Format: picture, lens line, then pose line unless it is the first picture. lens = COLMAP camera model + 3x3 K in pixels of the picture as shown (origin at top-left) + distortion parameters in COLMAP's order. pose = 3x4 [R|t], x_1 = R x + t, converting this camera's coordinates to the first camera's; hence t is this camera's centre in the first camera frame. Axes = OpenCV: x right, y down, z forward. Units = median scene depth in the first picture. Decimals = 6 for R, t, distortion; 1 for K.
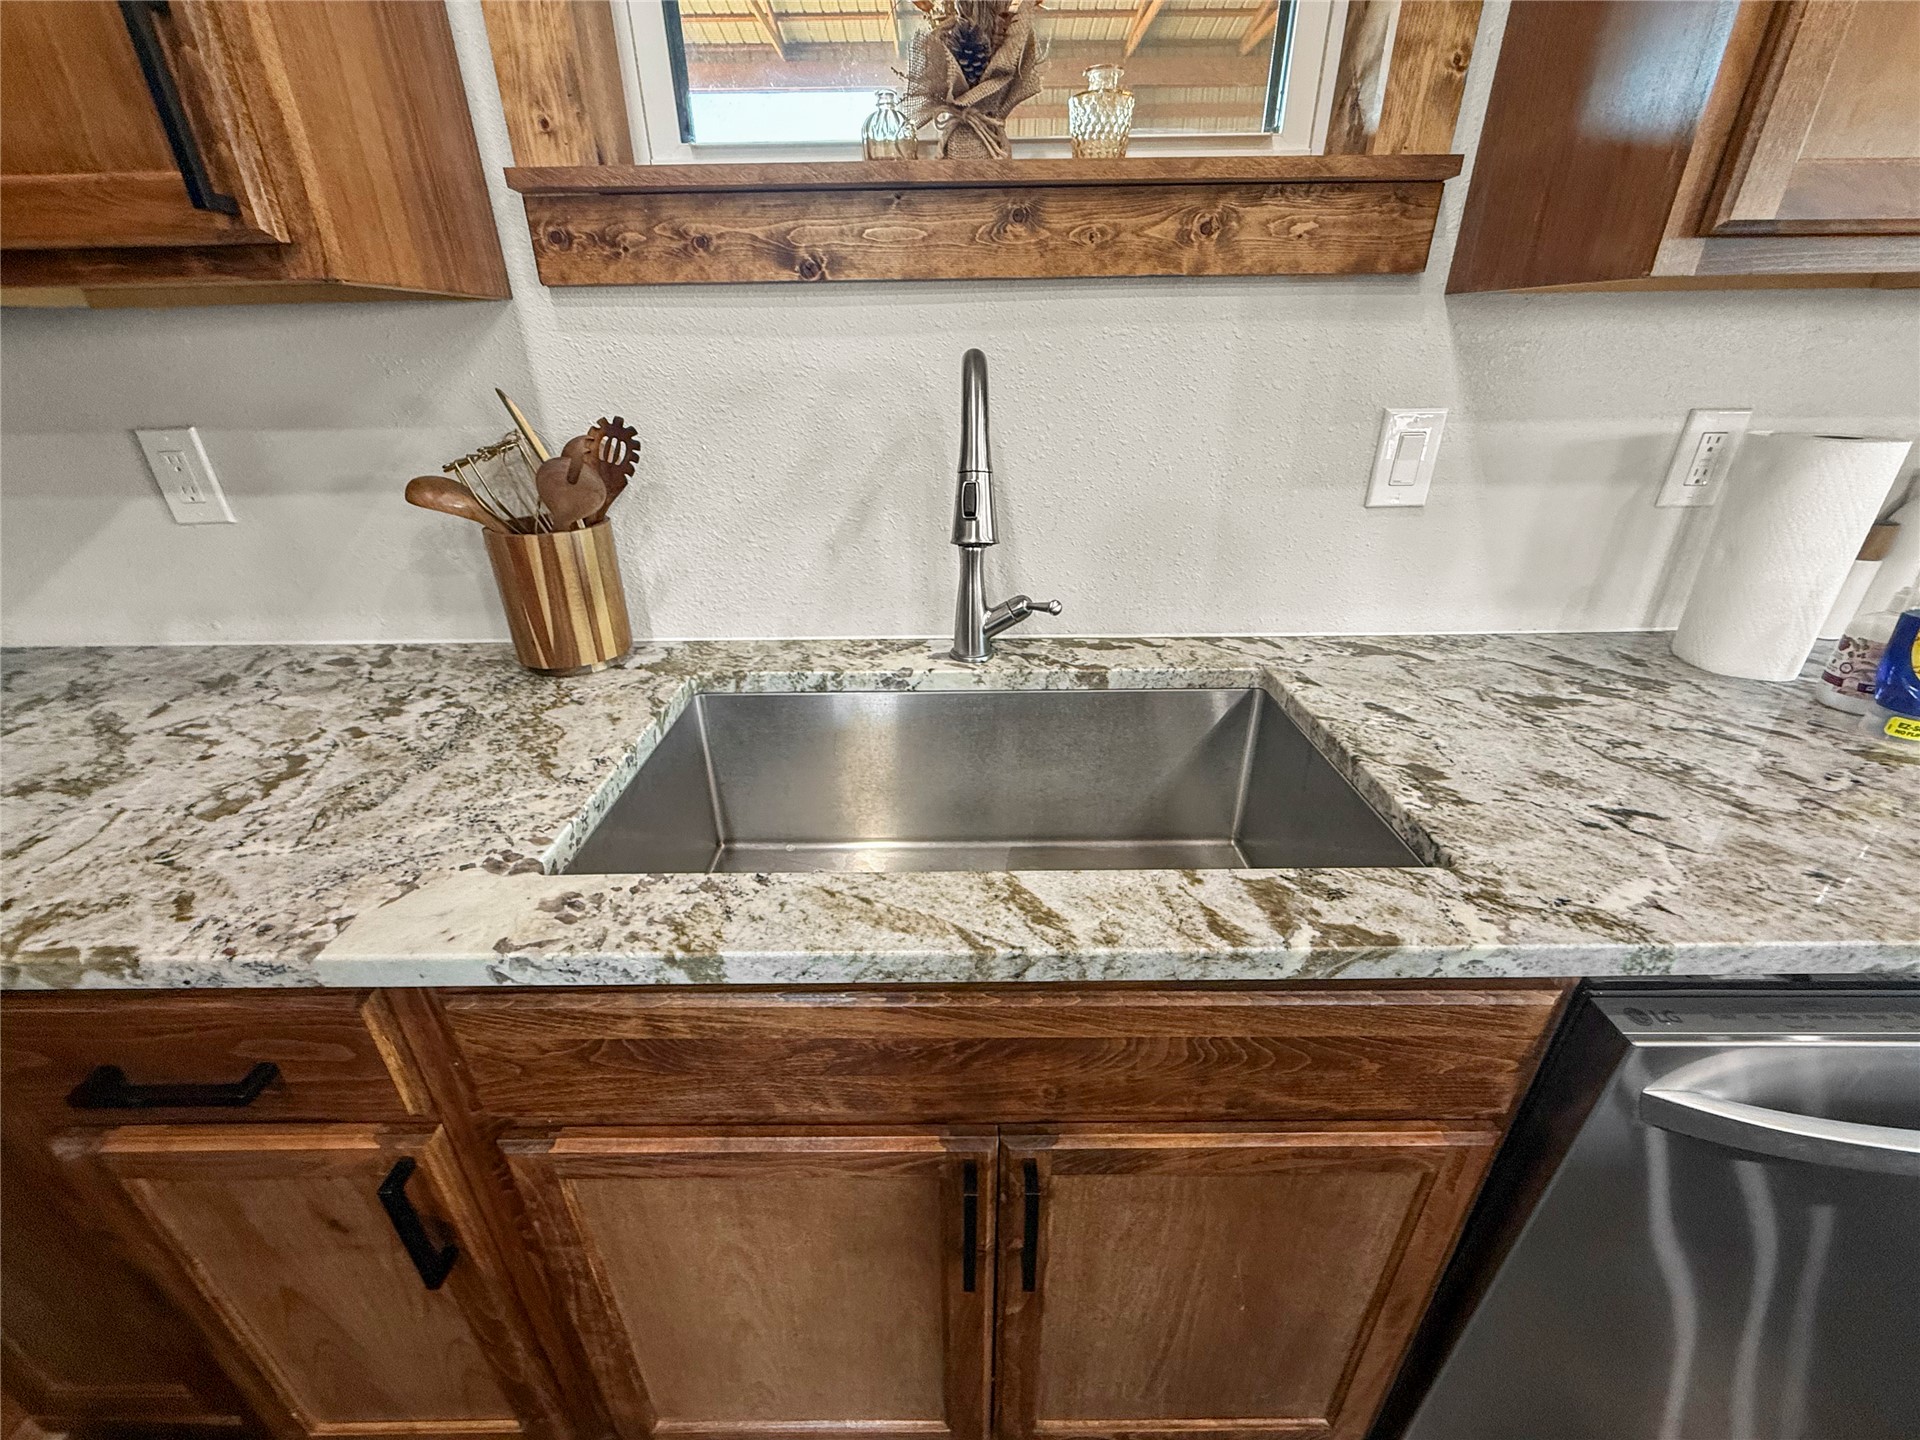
lens RADIAL K [[776.8, 0, 954.2], [0, 776.8, 721.2], [0, 0, 1]] dist [-0.000407, 0.000236]
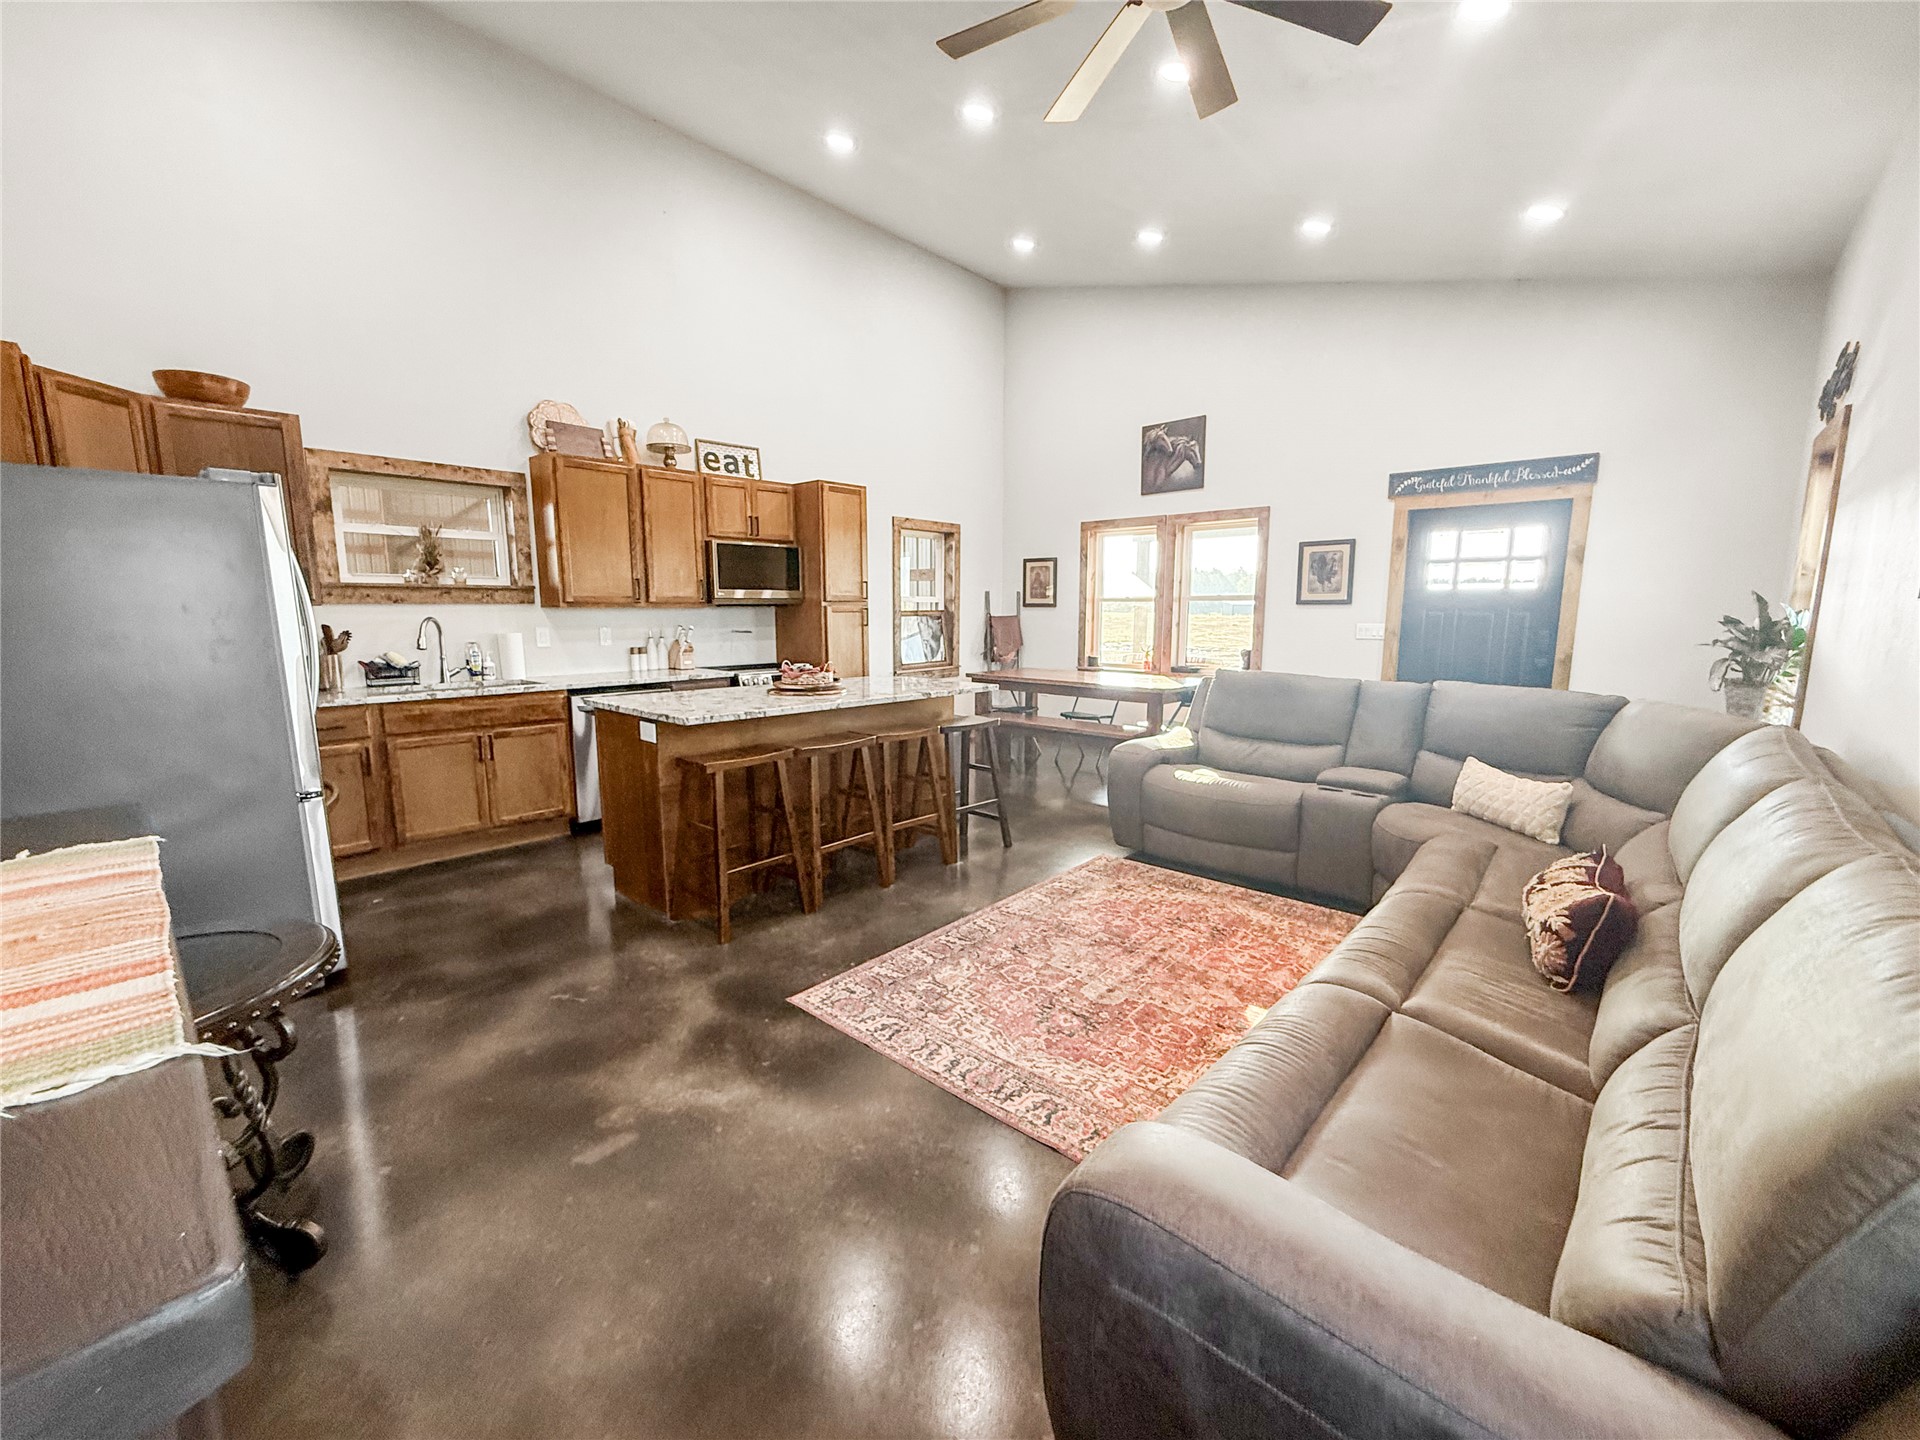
lens RADIAL K [[776.8, 0, 949.8], [0, 776.8, 727.7], [0, 0, 1]] dist [-0.000407, 0.000236]
pose [[0.687567, -0.100231, 0.719169, -1.372951], [0.307107, 0.937623, -0.162935, 1.988184], [-0.657979, 0.332891, 0.675461, -4.250301]]
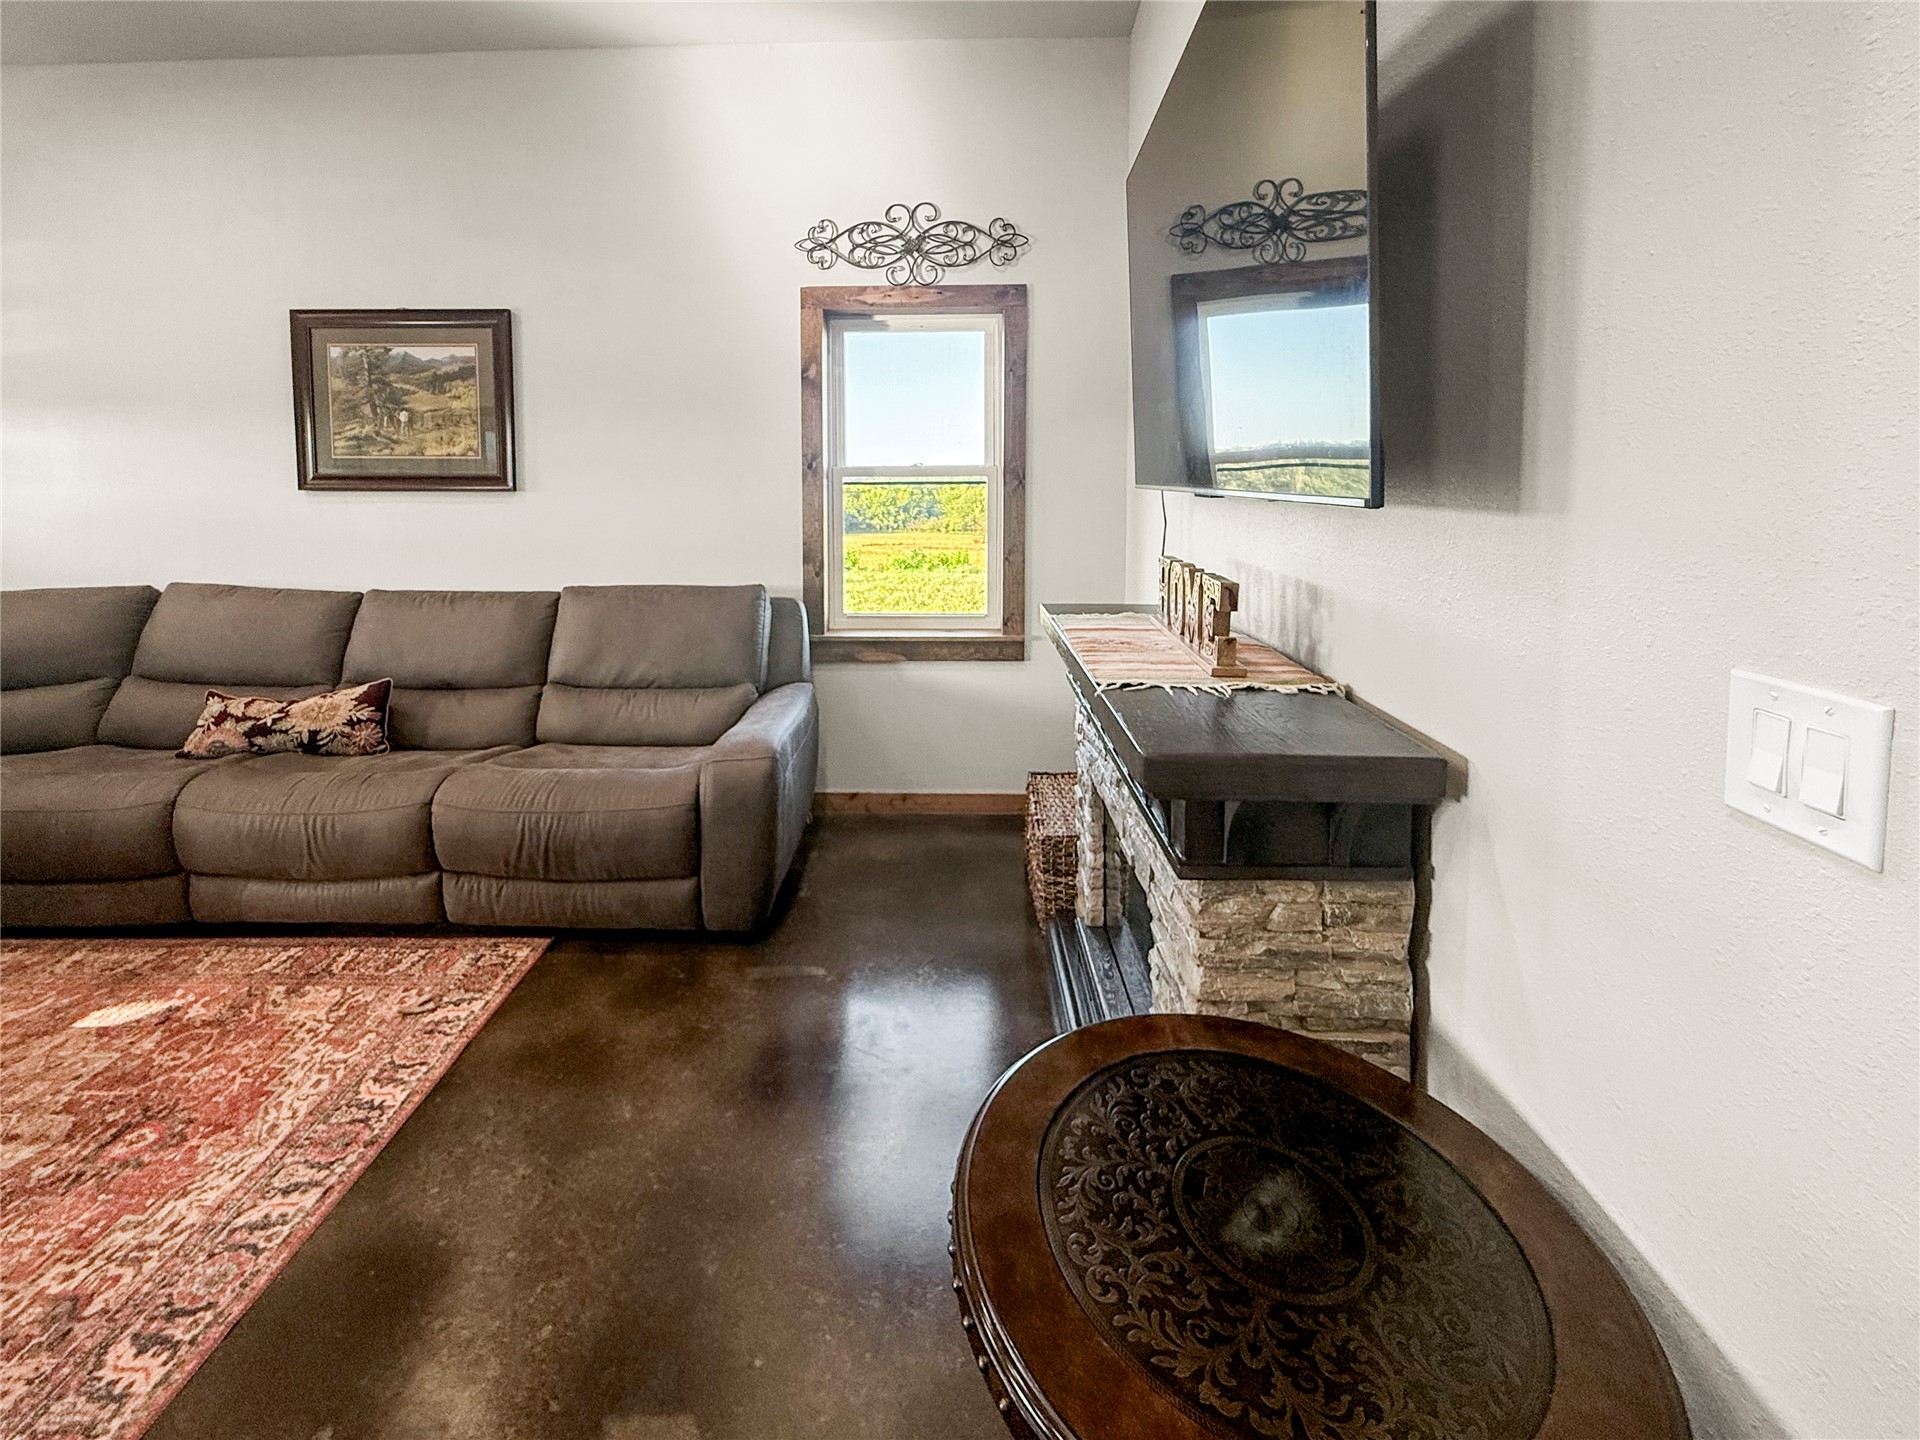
lens RADIAL K [[840.6, 0, 938.8], [0, 840.6, 537.0], [0, 0, 1]] dist [-0.002710, -0.000366]
pose [[-0.999640, 0.013166, 0.023392, -1.110760], [0.022995, 0.869608, 0.493206, 0.520436], [-0.013849, 0.493567, -0.869598, -1.332843]]
